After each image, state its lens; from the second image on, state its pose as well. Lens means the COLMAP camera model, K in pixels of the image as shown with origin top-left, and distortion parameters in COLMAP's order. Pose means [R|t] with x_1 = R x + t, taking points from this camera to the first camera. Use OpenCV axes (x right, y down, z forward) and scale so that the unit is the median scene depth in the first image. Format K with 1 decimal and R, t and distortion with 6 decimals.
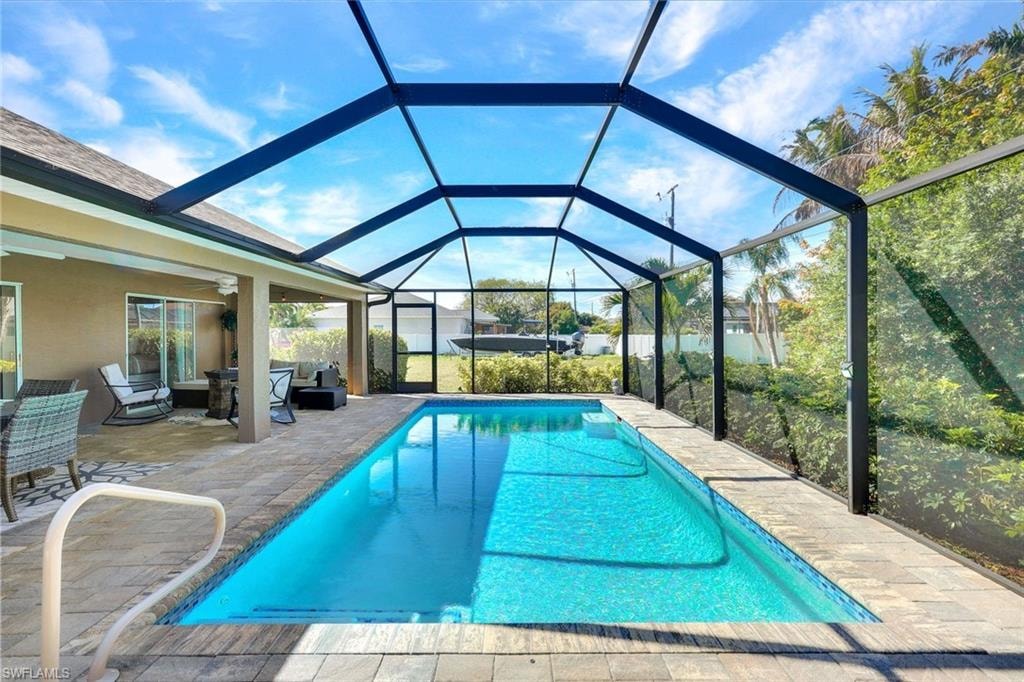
lens RADIAL K [[470.6, 0, 509.8], [0, 470.6, 336.0], [0, 0, 1]] dist [0.005386, 0.000677]
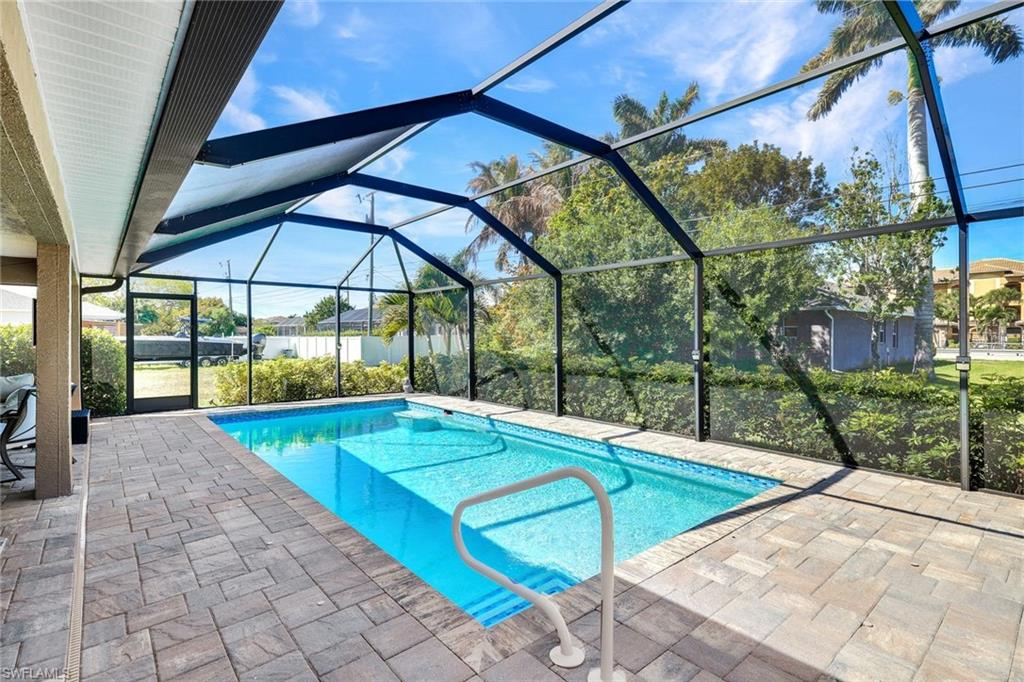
lens RADIAL K [[483.6, 0, 503.5], [0, 483.6, 338.8], [0, 0, 1]] dist [0.009305, -0.000864]
pose [[0.765303, -0.002215, 0.643666, -0.344431], [0.001734, 0.999998, 0.001381, 0.004673], [-0.643668, 0.000059, 0.765305, 0.054825]]
